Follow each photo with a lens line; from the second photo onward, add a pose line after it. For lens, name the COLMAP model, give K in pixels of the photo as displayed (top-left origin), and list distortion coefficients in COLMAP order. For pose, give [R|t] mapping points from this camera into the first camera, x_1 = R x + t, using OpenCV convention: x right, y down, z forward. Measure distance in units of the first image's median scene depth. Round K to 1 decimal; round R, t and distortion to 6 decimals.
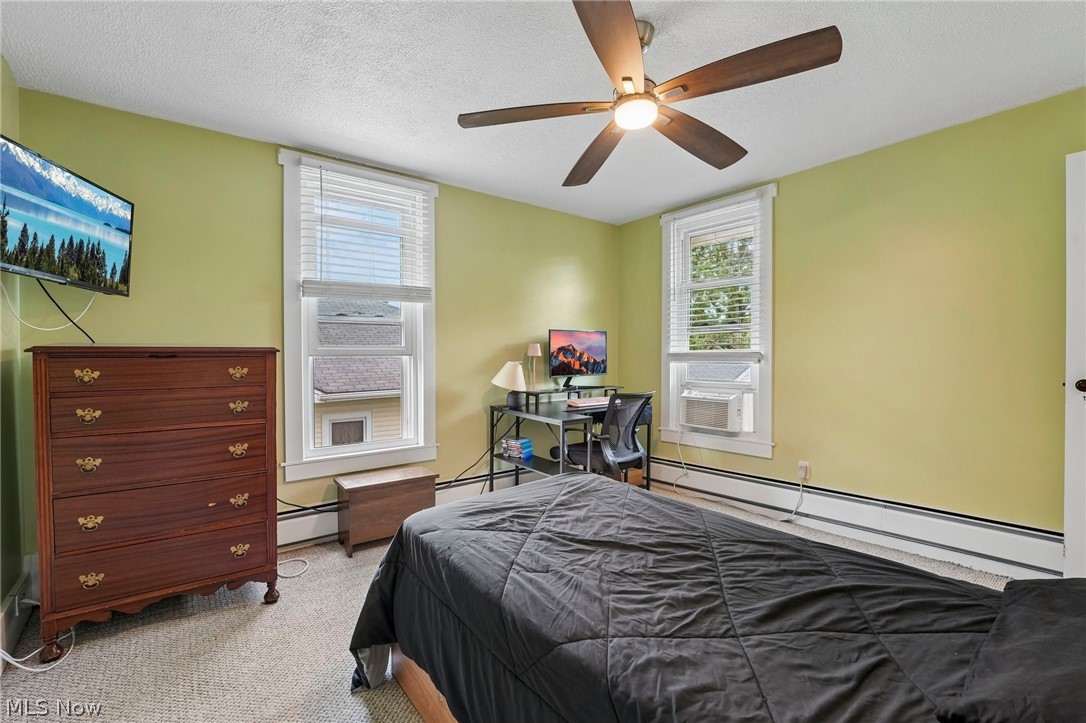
lens RADIAL K [[488.1, 0, 537.4], [0, 488.1, 360.3], [0, 0, 1]] dist [-0.020761, 0.002062]
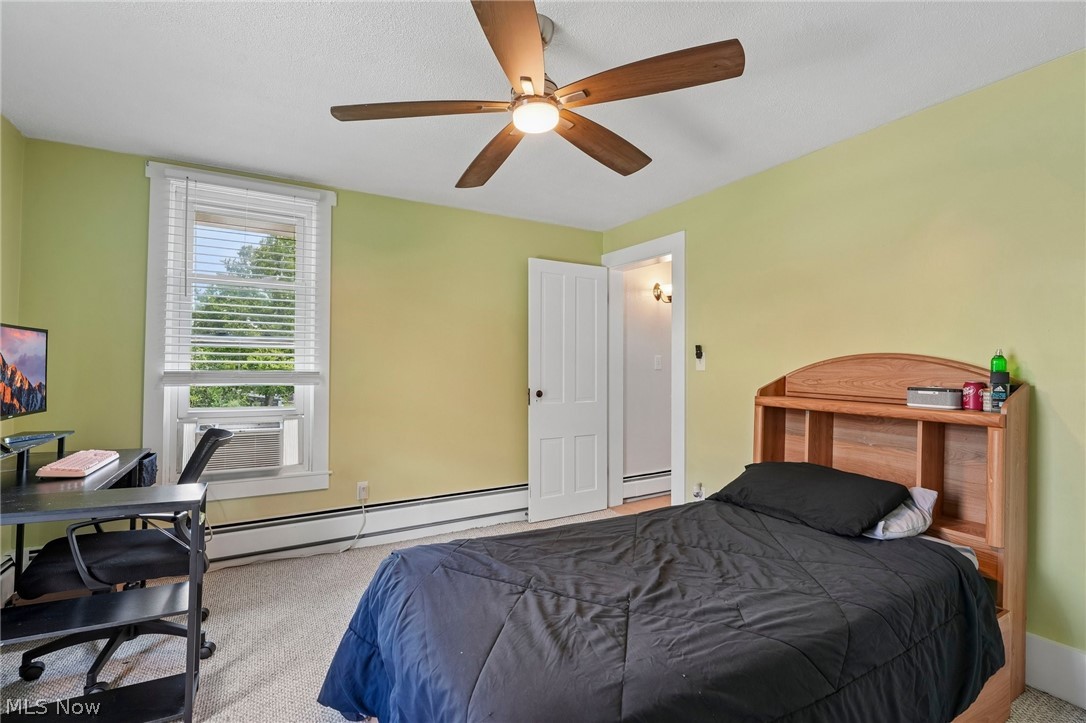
lens RADIAL K [[488.1, 0, 537.8], [0, 488.1, 362.3], [0, 0, 1]] dist [-0.020761, 0.002062]
pose [[0.123344, 0.023611, 0.992083, -0.369852], [0.001875, 0.999710, -0.024026, -0.012401], [-0.992362, 0.004823, 0.123264, 0.473735]]
